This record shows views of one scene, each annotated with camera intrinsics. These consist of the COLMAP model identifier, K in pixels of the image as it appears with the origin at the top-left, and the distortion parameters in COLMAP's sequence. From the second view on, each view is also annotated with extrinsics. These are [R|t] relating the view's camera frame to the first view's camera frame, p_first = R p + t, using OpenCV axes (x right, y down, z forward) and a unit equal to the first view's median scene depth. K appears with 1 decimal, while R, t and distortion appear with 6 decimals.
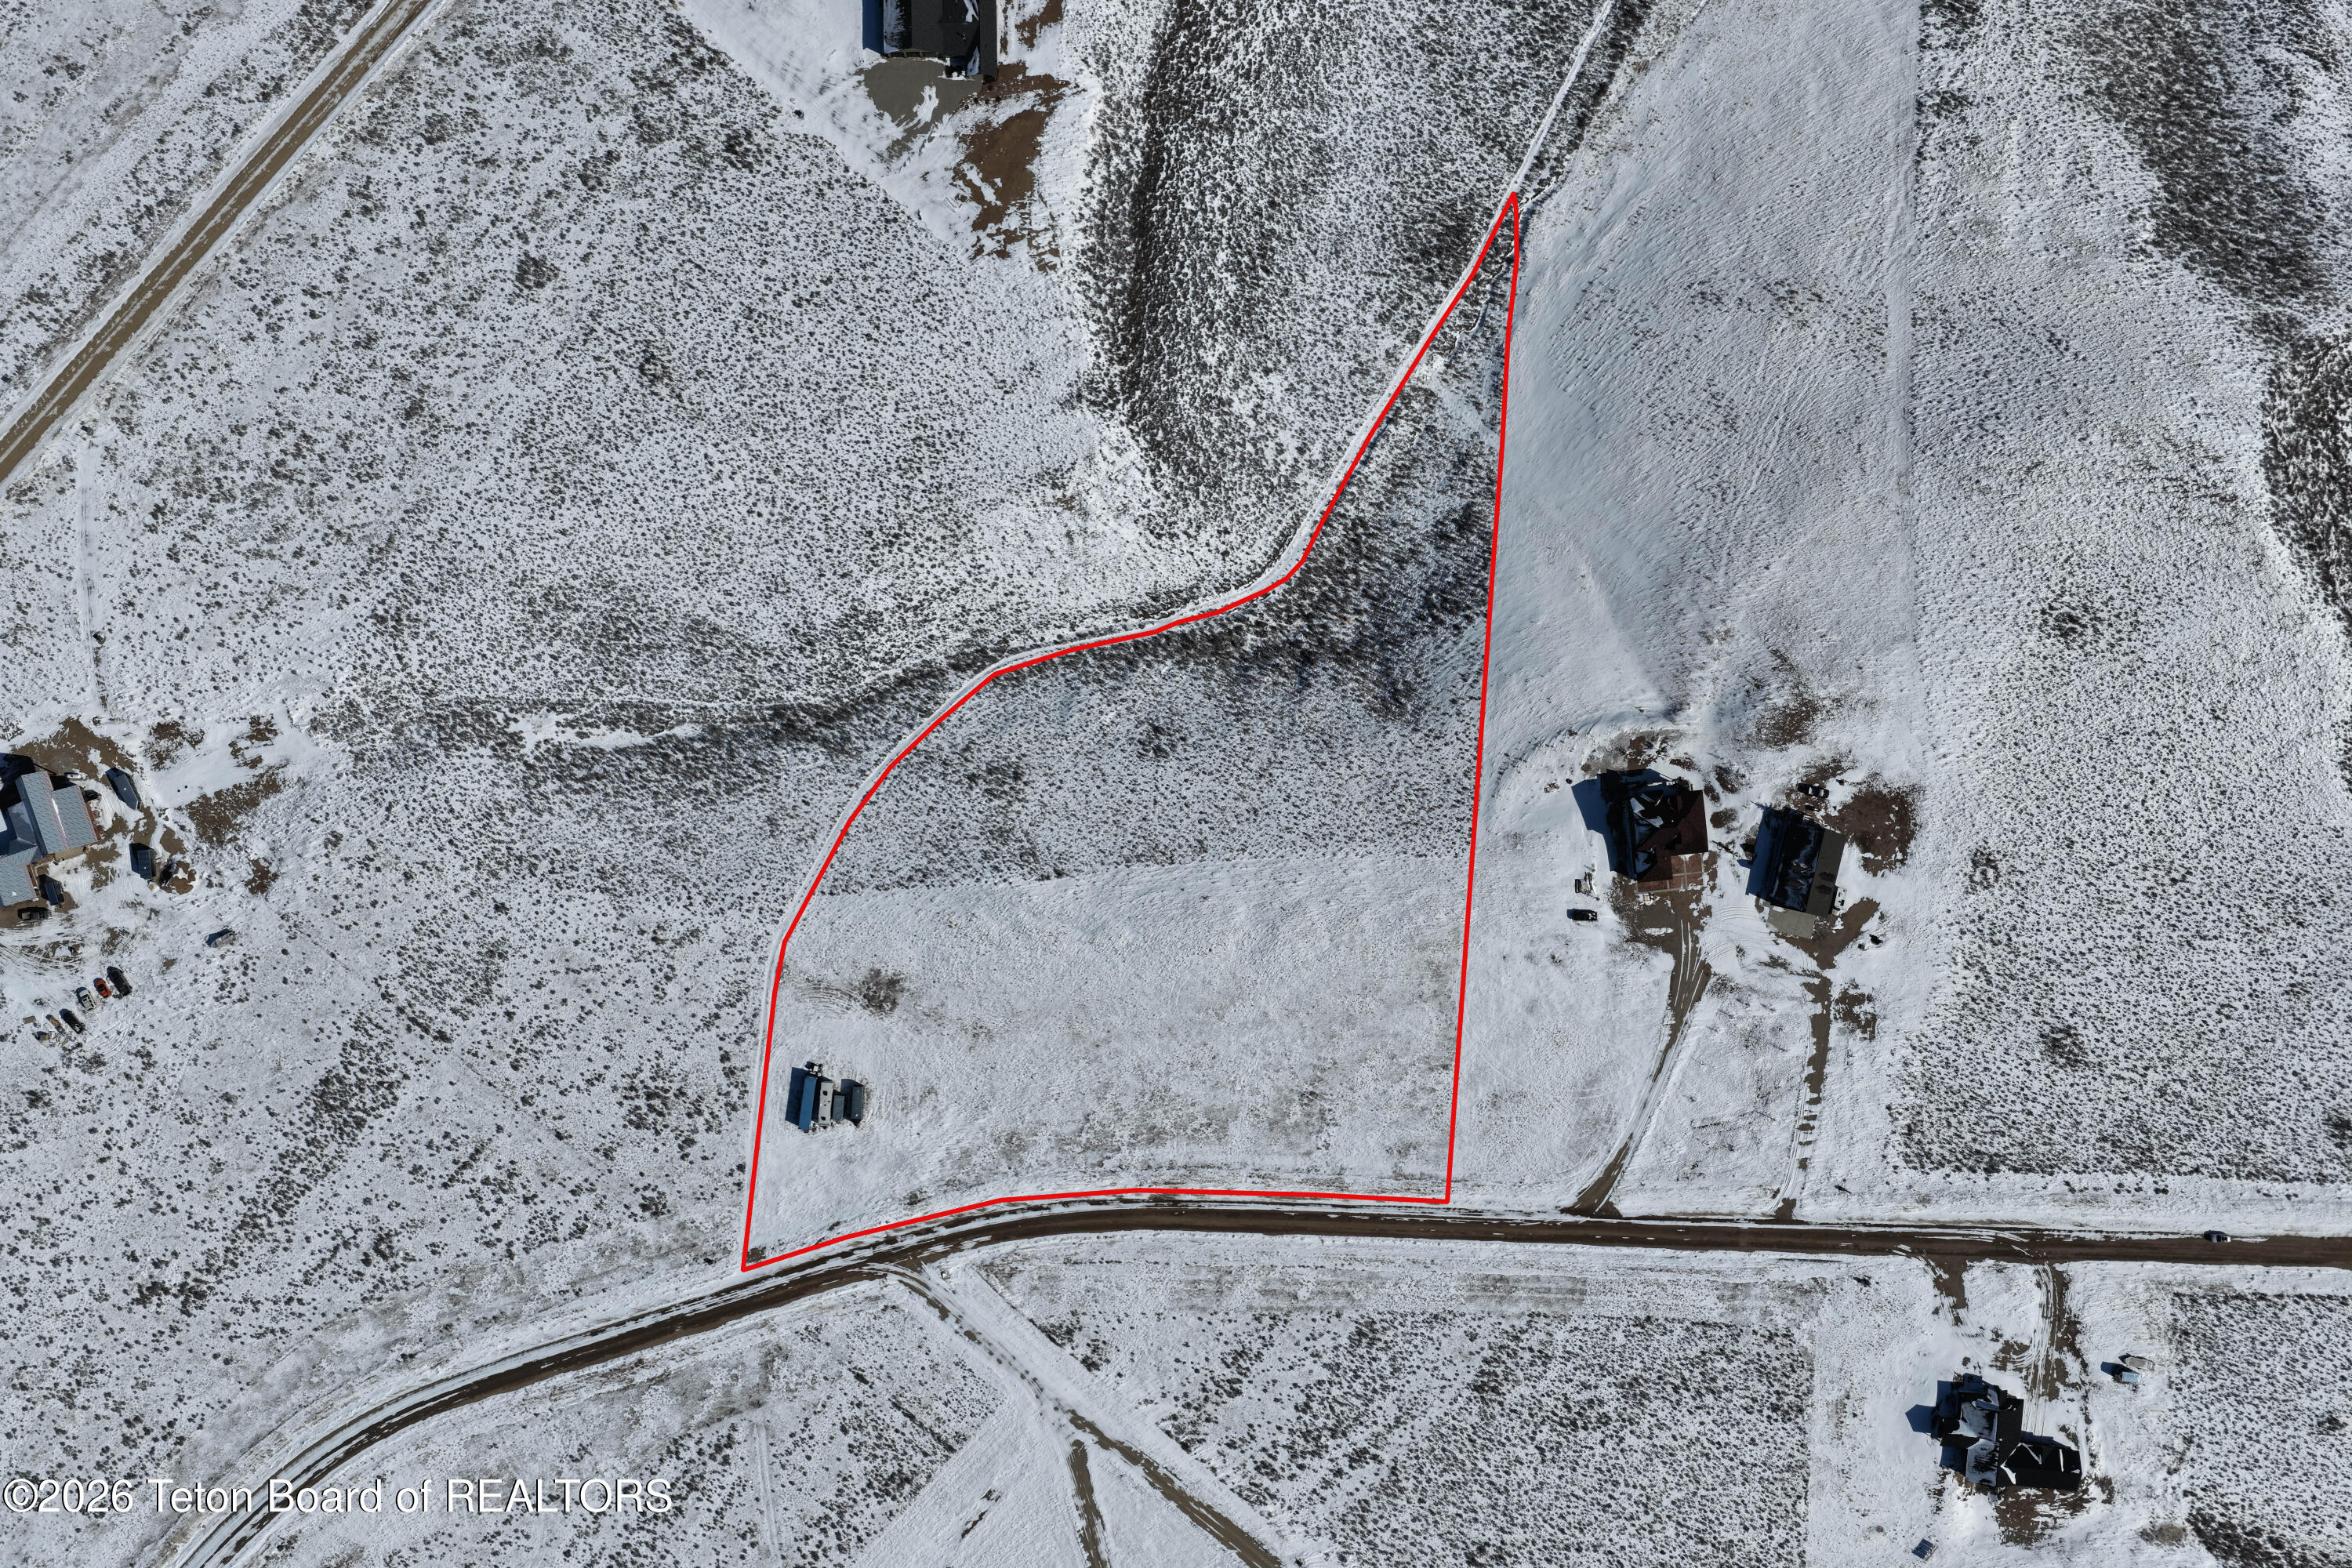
lens RADIAL K [[1946.9, 0, 1178.7], [0, 1946.9, 800.8], [0, 0, 1]] dist [-0.014191, 0.039478]
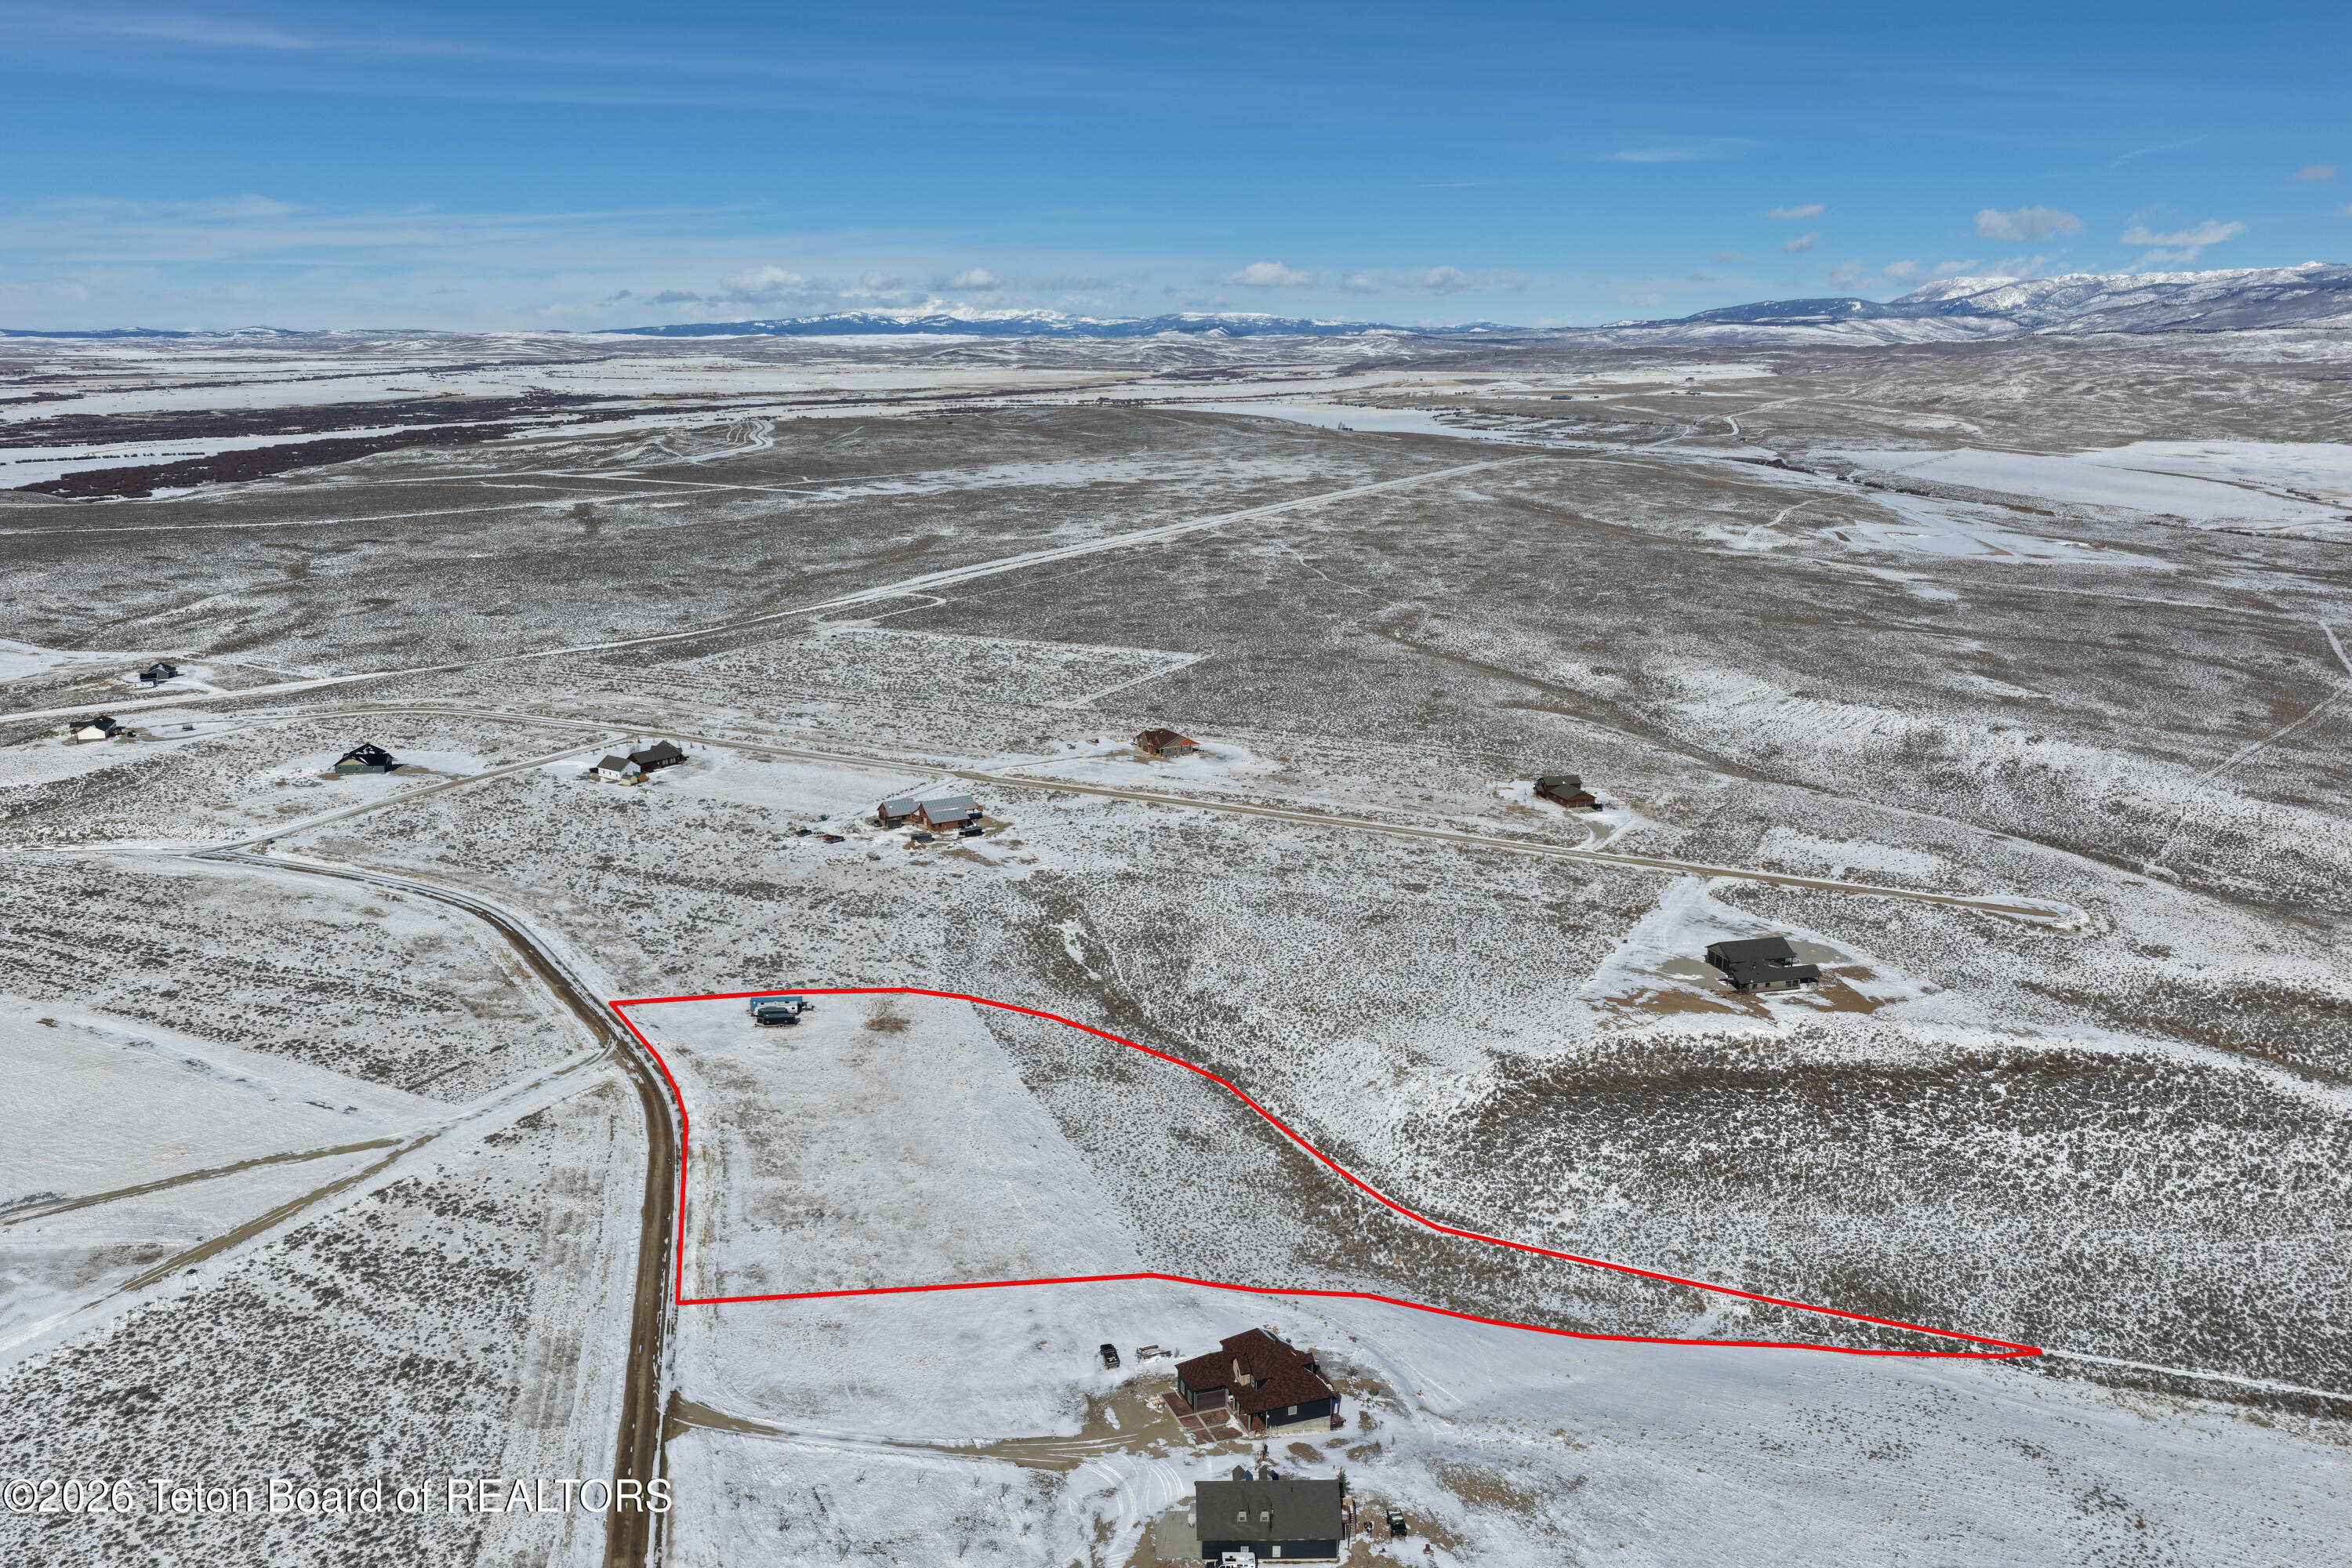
lens RADIAL K [[1946.9, 0, 1178.7], [0, 1946.9, 800.8], [0, 0, 1]] dist [-0.014191, 0.039478]
pose [[0.253651, 0.211100, -0.943980, 0.832658], [-0.967293, 0.057688, -0.247014, 0.196373], [0.002311, 0.975761, 0.218828, 0.653761]]
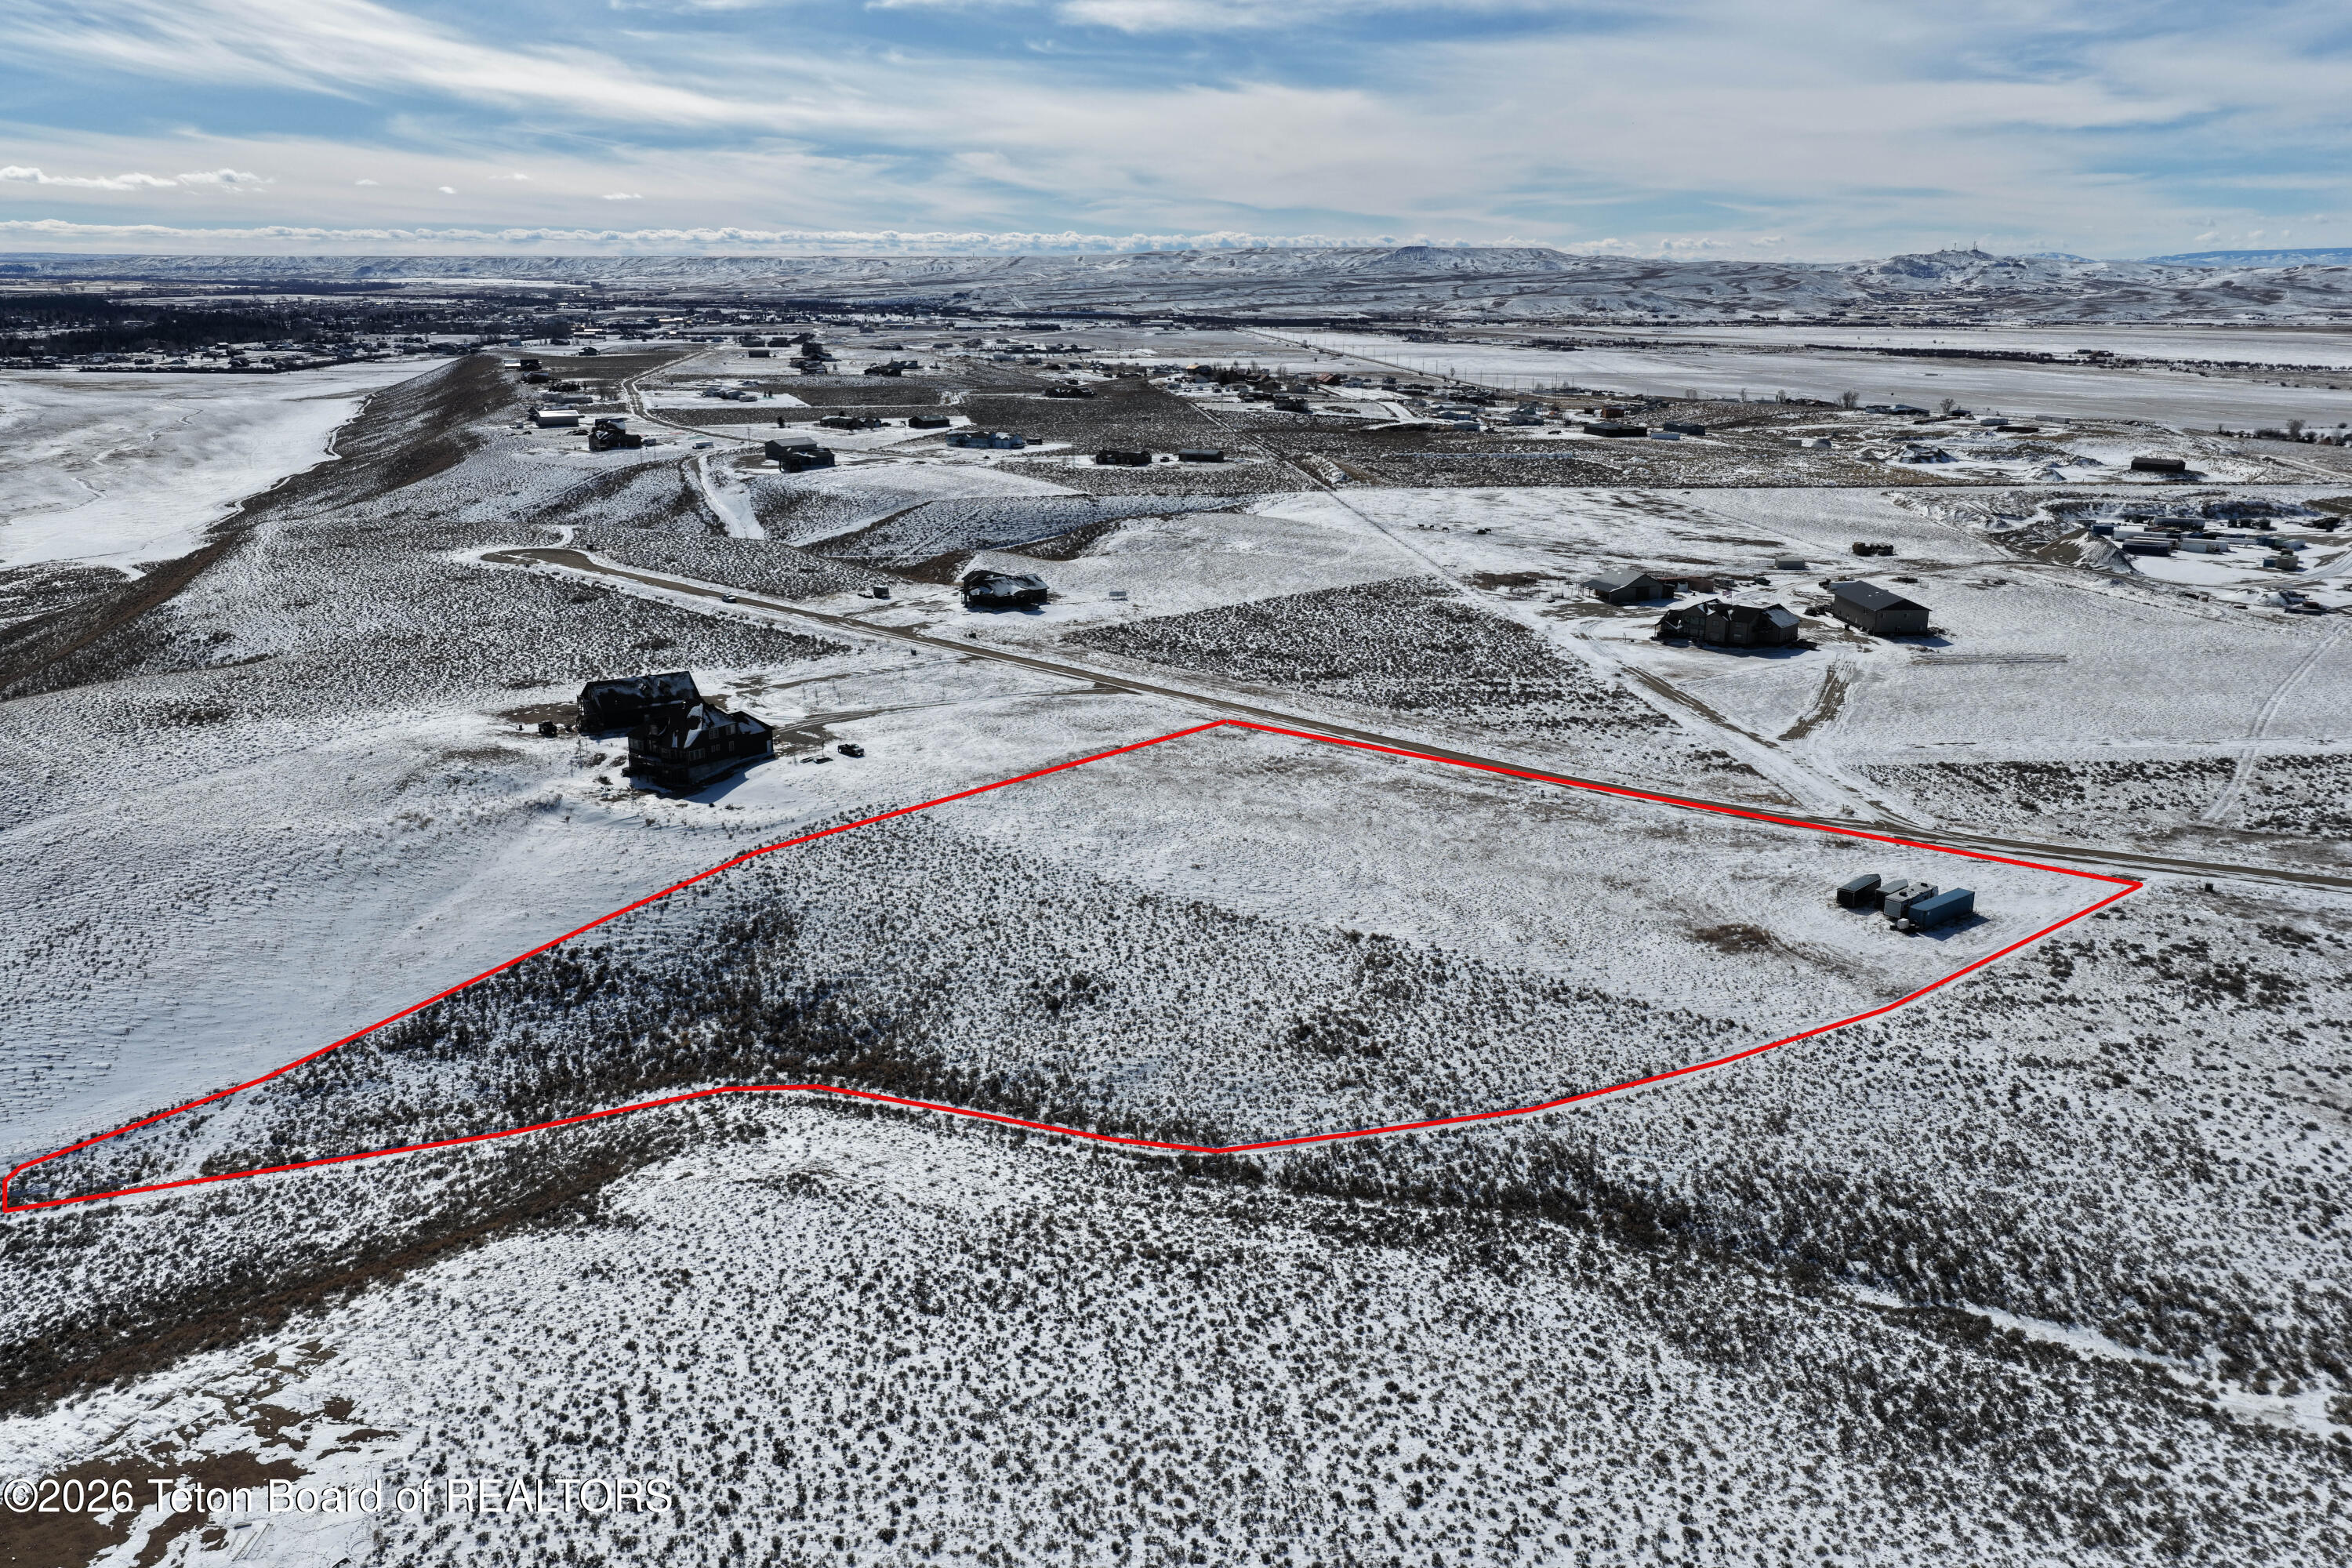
lens RADIAL K [[1946.9, 0, 1178.7], [0, 1946.9, 800.8], [0, 0, 1]] dist [-0.014191, 0.039478]
pose [[-0.728866, -0.203277, 0.653783, -0.392907], [0.684495, -0.195652, 0.702272, -0.396025], [-0.014842, 0.959374, 0.281746, 0.801789]]
